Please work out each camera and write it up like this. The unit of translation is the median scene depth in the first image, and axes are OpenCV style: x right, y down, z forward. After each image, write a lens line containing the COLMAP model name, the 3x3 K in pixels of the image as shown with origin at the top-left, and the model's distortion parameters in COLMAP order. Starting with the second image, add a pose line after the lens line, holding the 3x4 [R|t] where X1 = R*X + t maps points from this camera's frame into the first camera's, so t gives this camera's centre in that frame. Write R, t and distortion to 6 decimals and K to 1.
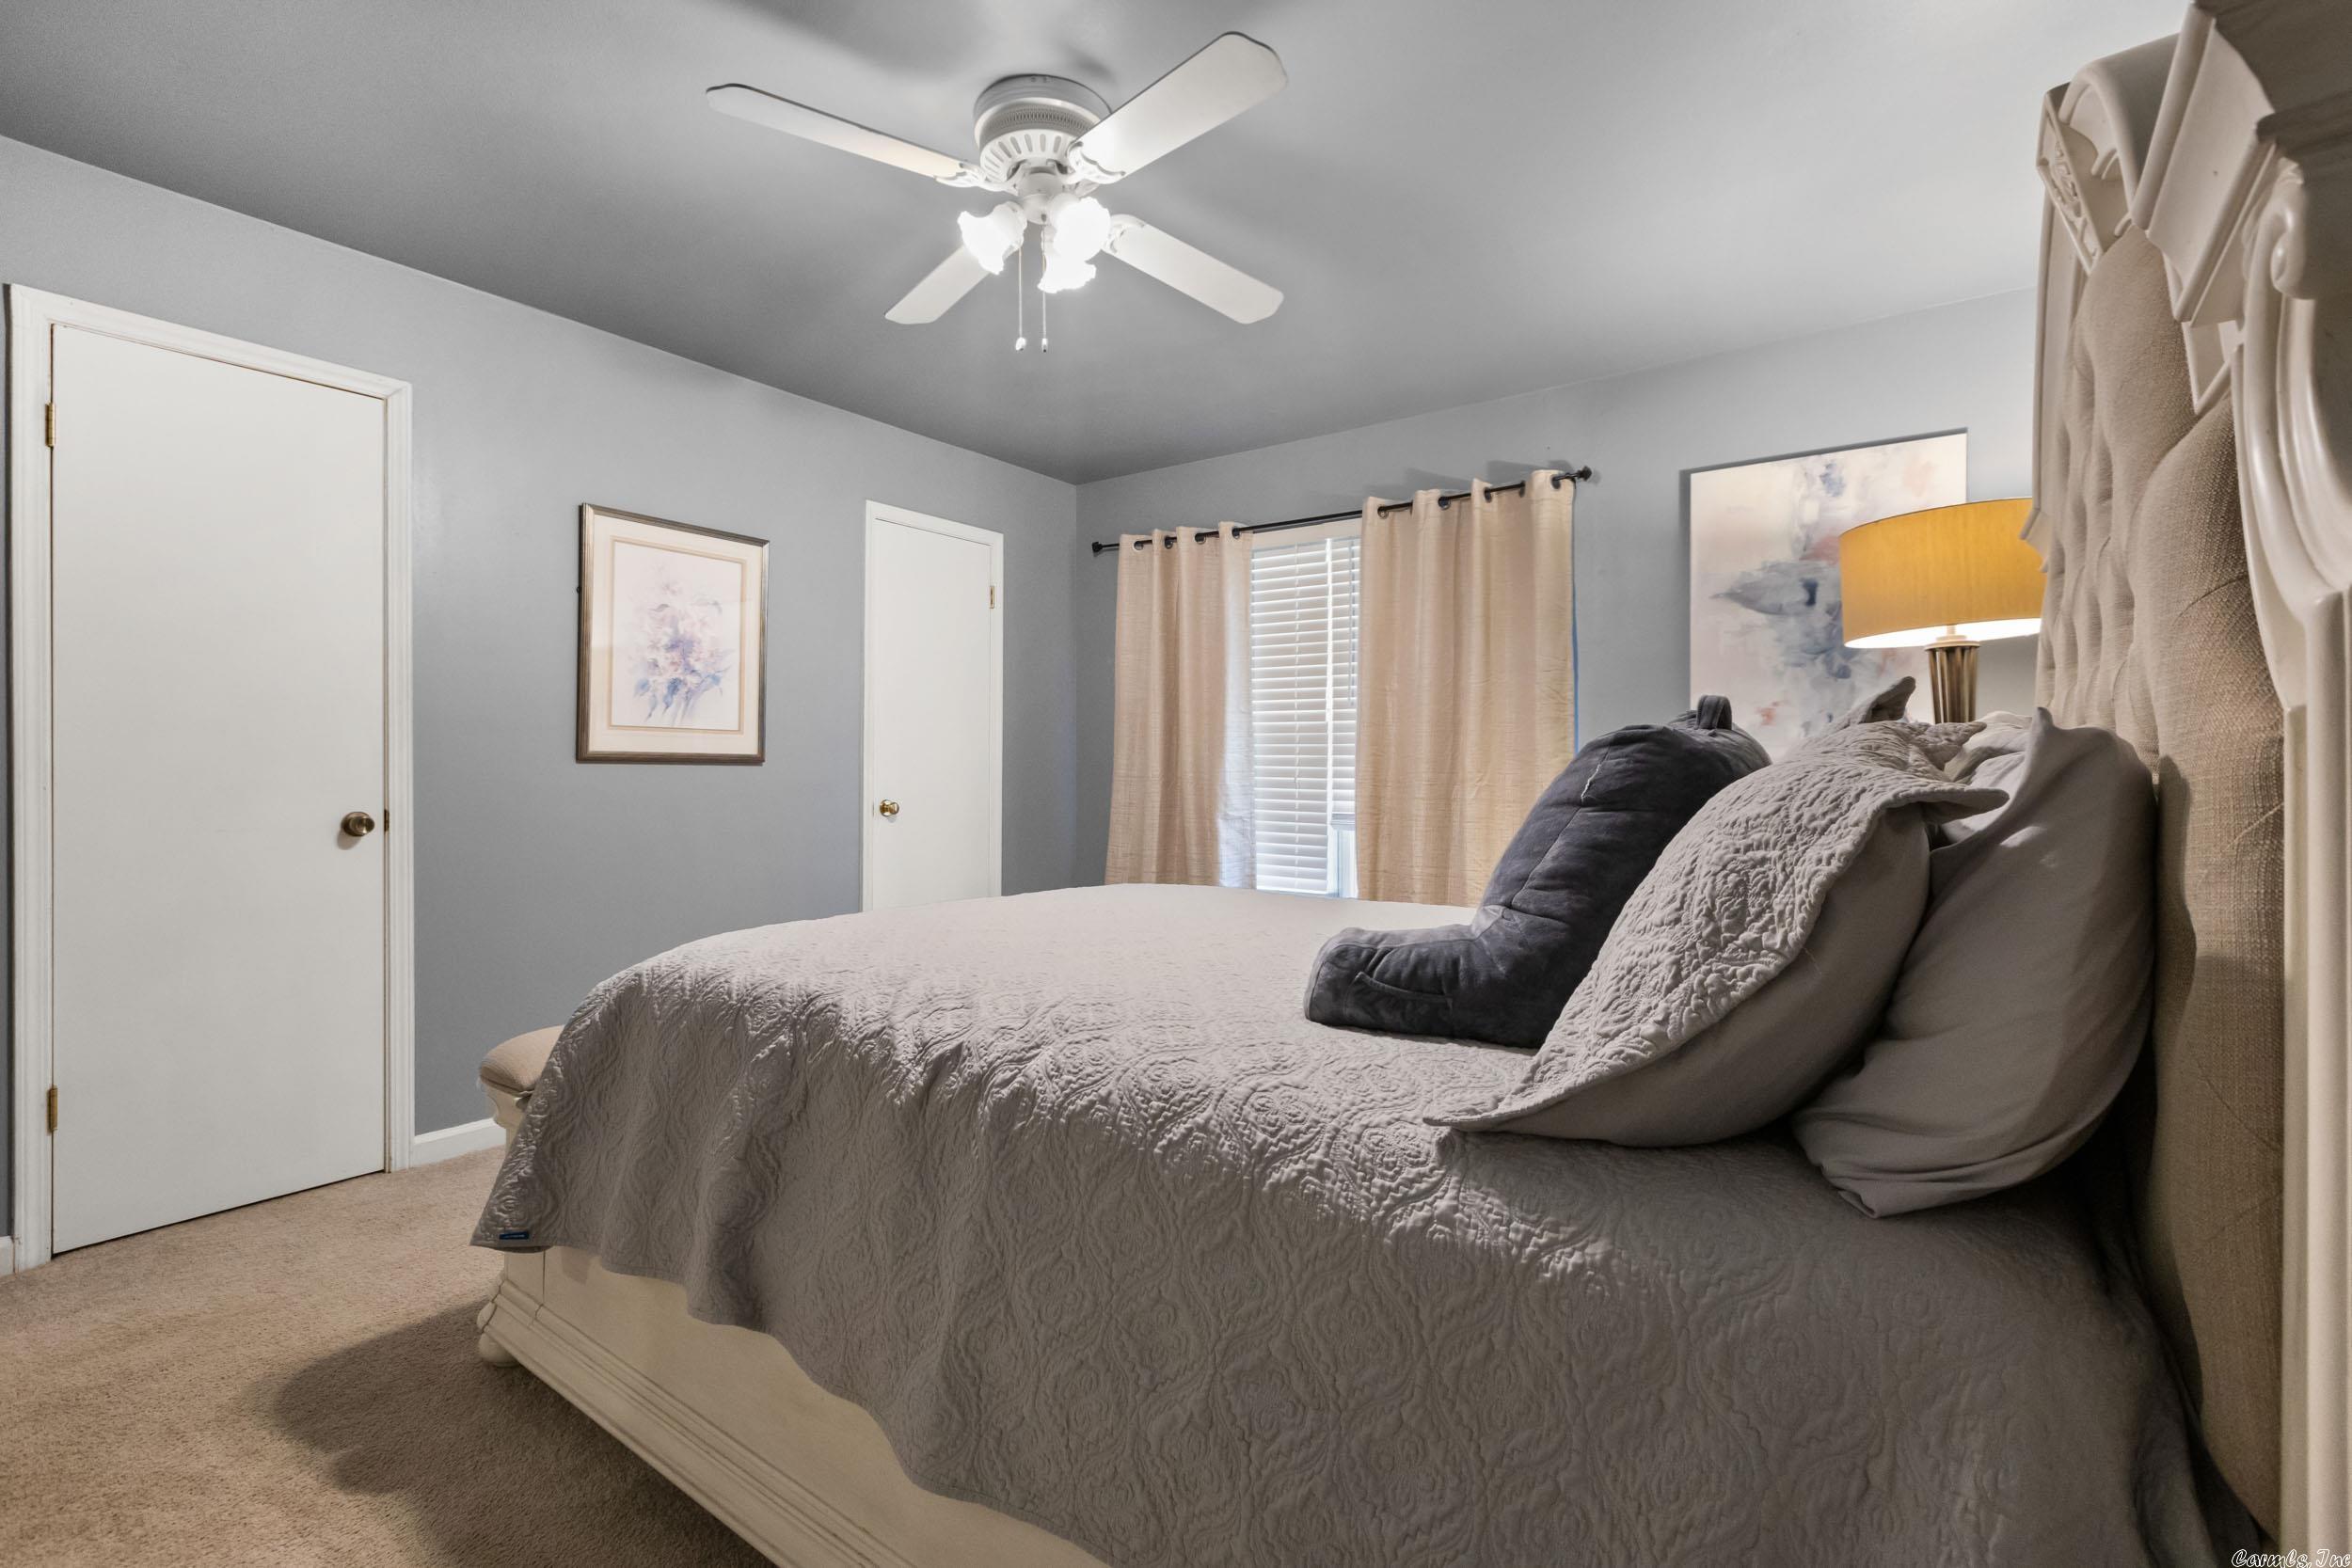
lens RADIAL K [[1076.8, 0, 1182.7], [0, 1076.8, 767.0], [0, 0, 1]] dist [-0.000219, -0.000001]
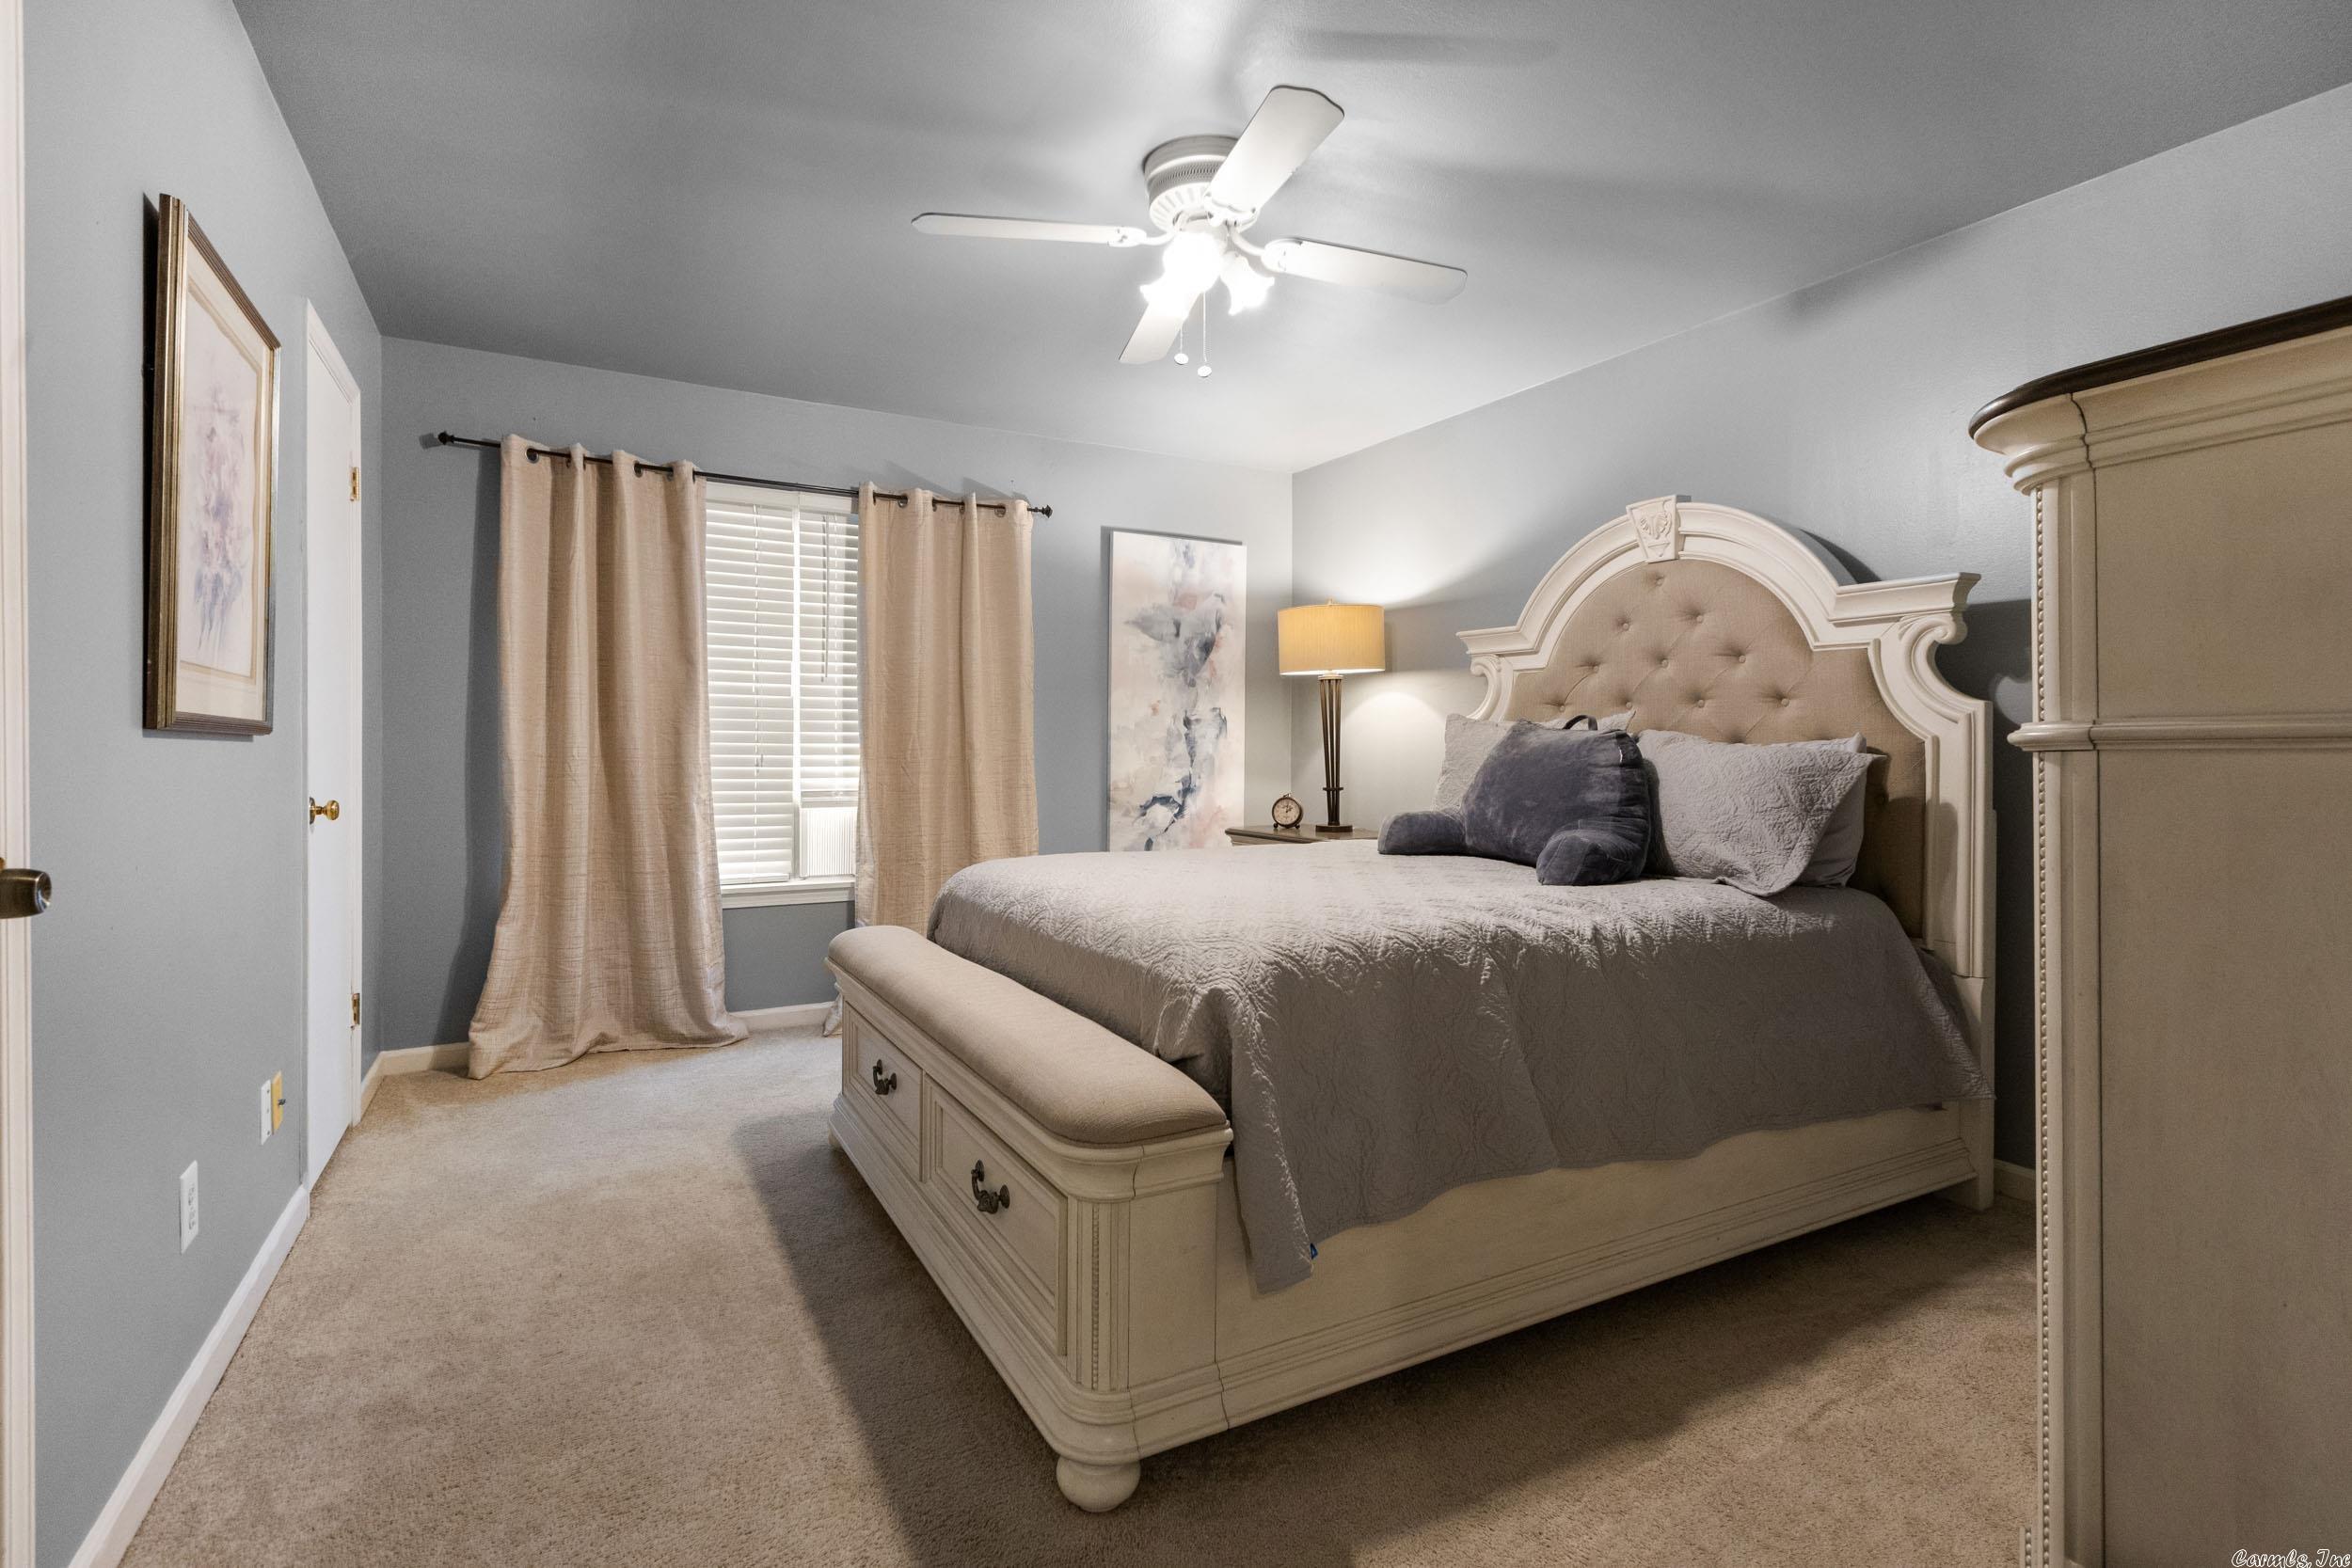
lens RADIAL K [[1080.6, 0, 1166.4], [0, 1080.6, 743.6], [0, 0, 1]] dist [-0.000285, -0.000212]
pose [[0.421062, 0.001751, 0.907030, -0.765171], [-0.001829, 0.999998, -0.001082, 0.000282], [-0.907030, -0.001203, 0.421064, 0.366772]]
